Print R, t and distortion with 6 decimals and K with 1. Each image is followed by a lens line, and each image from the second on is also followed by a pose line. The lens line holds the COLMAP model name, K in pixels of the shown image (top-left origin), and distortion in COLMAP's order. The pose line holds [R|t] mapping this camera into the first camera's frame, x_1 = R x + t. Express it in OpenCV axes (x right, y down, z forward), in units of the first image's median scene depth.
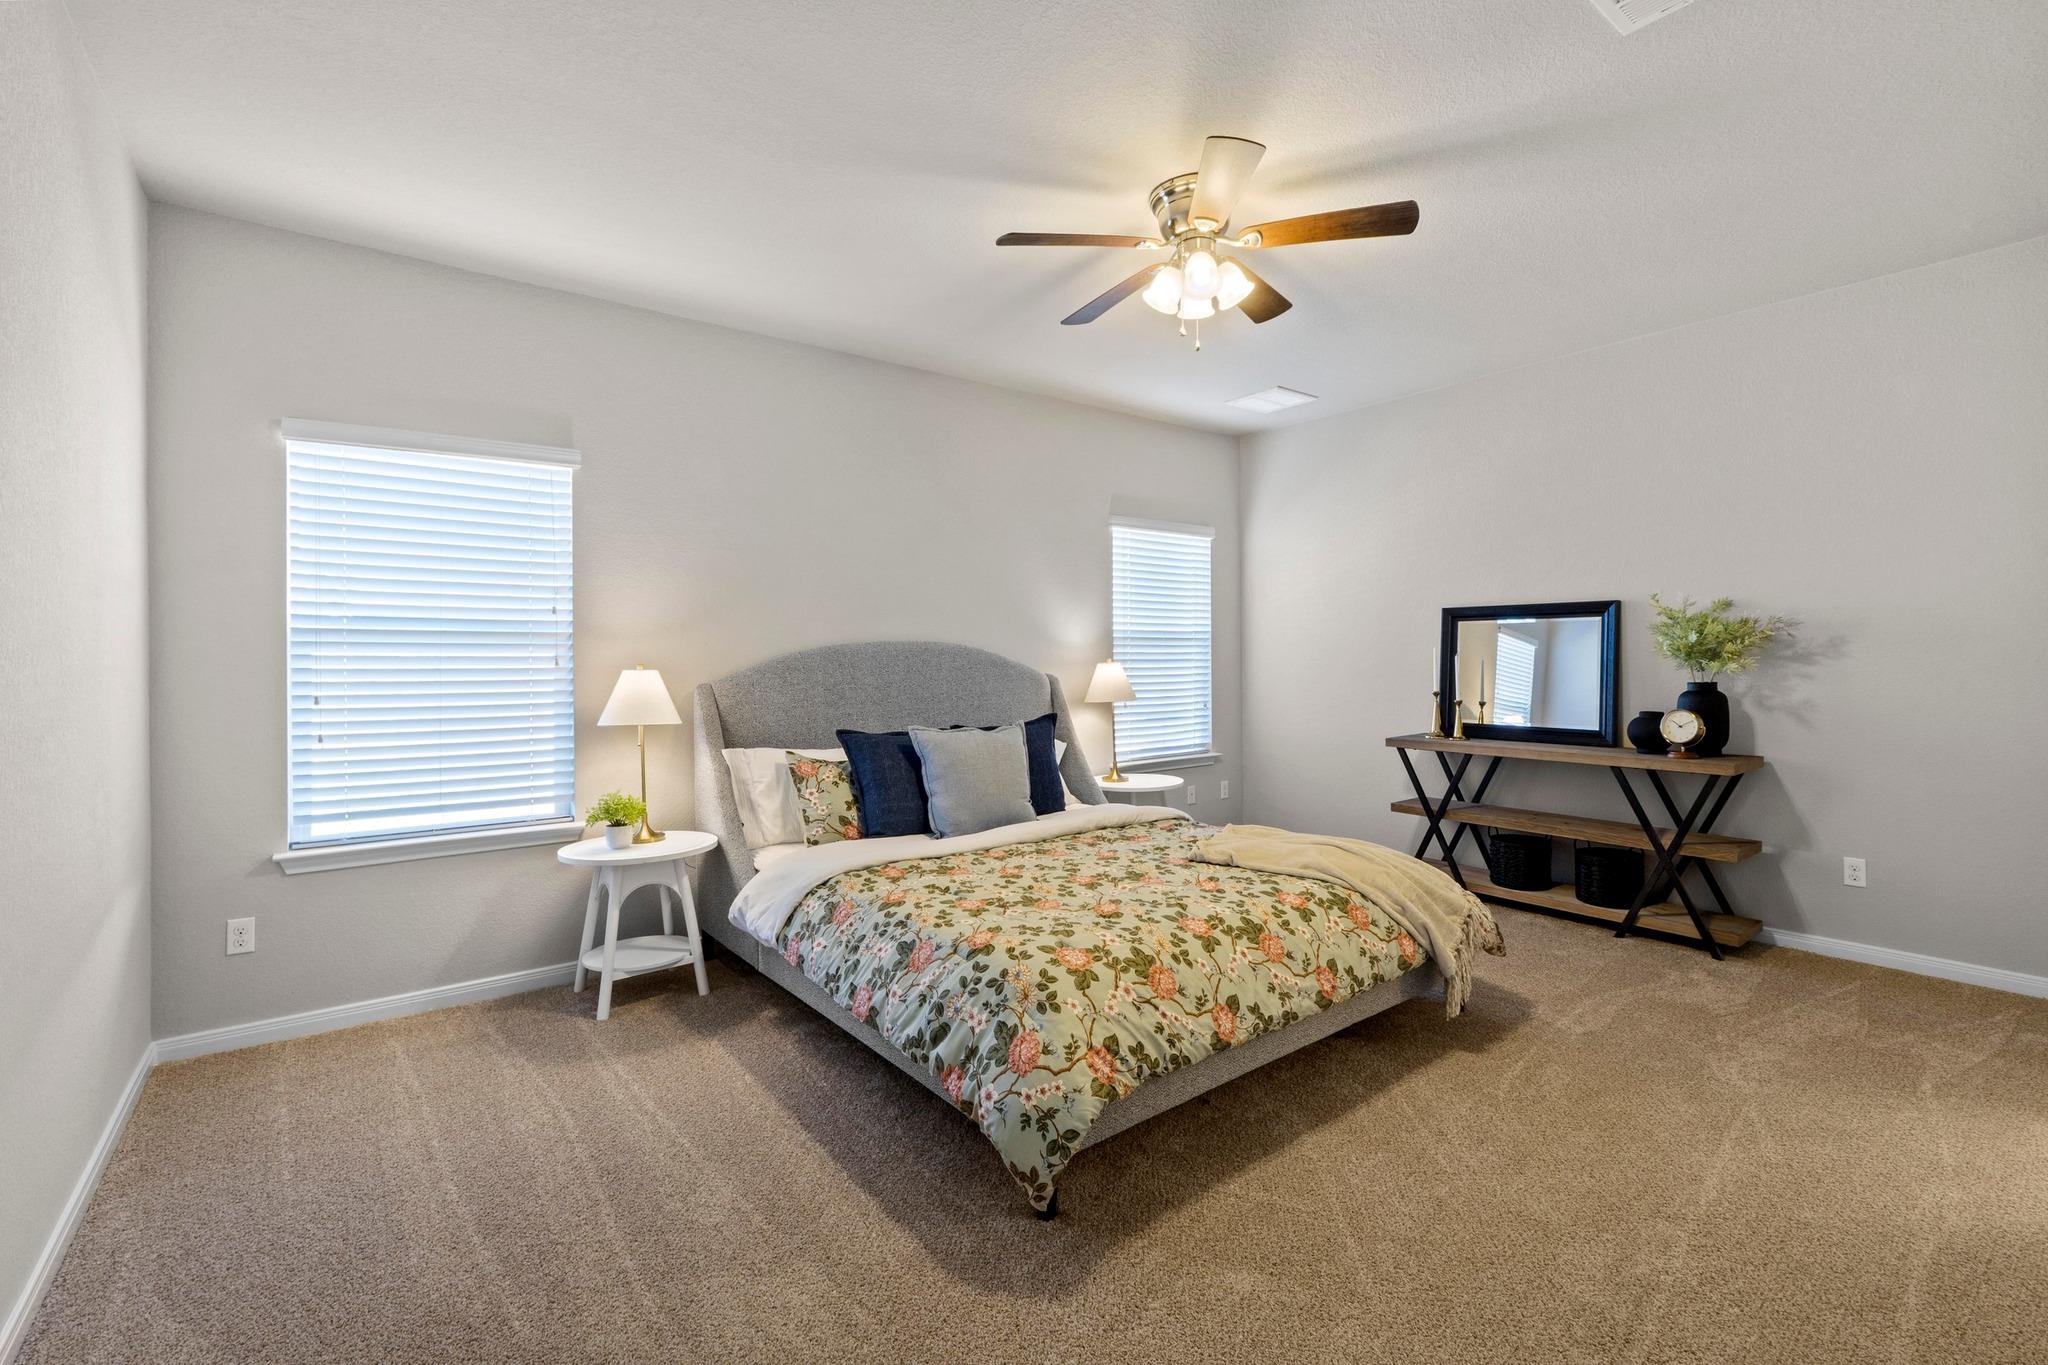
lens RADIAL K [[887.9, 0, 1024.4], [0, 887.9, 664.6], [0, 0, 1]] dist [0.000320, 0.000020]
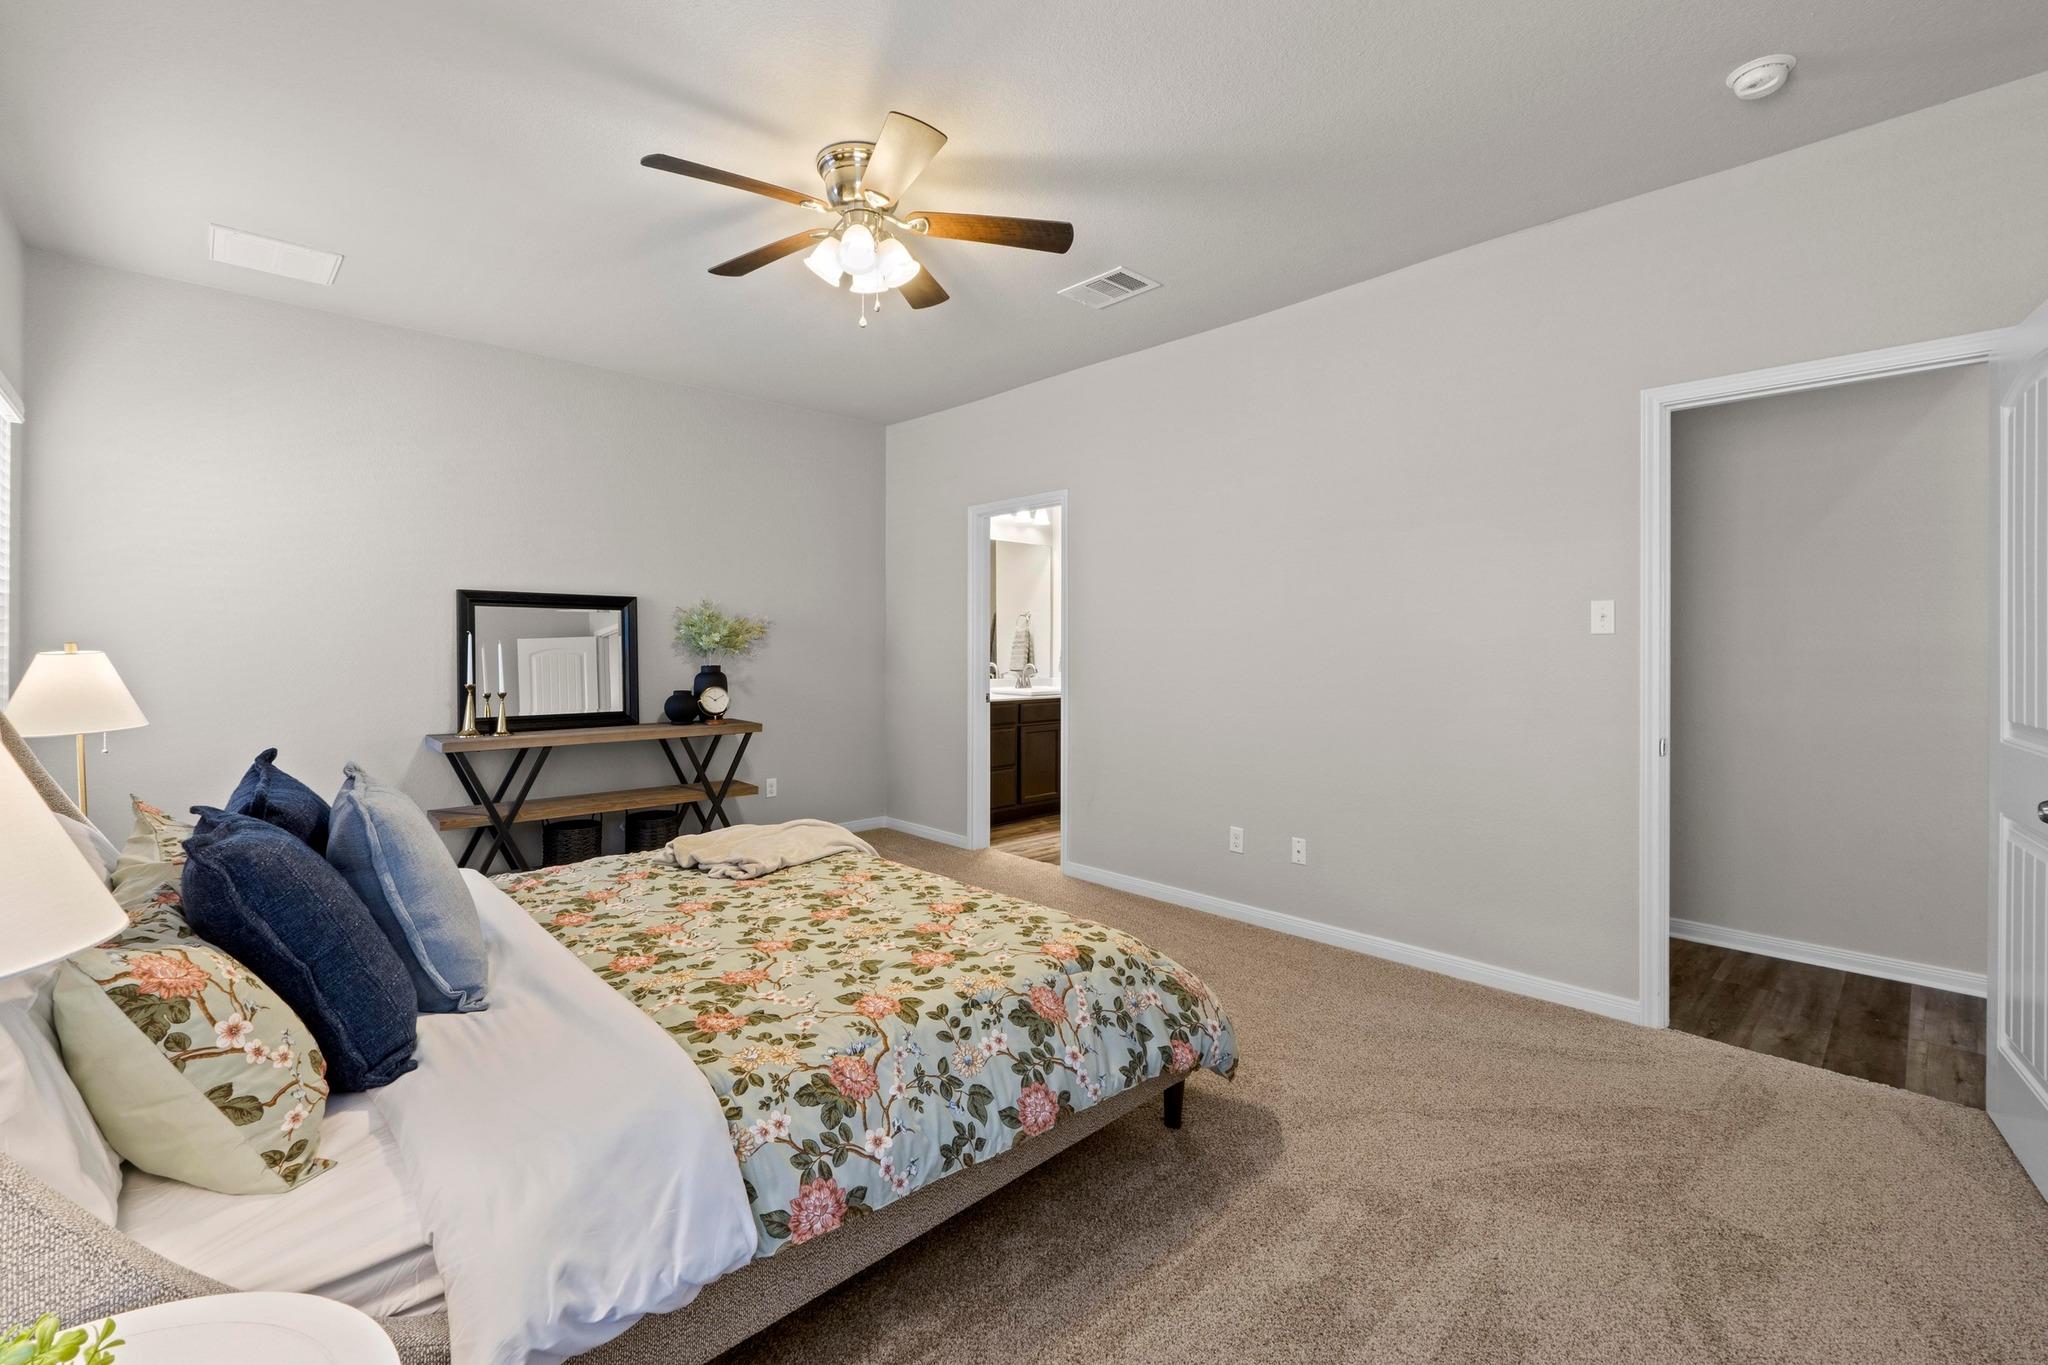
lens RADIAL K [[860.2, 0, 1023.5], [0, 860.2, 655.0], [0, 0, 1]] dist [-0.001002, 0.000031]
pose [[-0.101257, -0.003012, 0.994856, -0.747145], [0.004786, 0.999982, 0.003514, 0.002023], [-0.994849, 0.005117, -0.101240, 0.911071]]
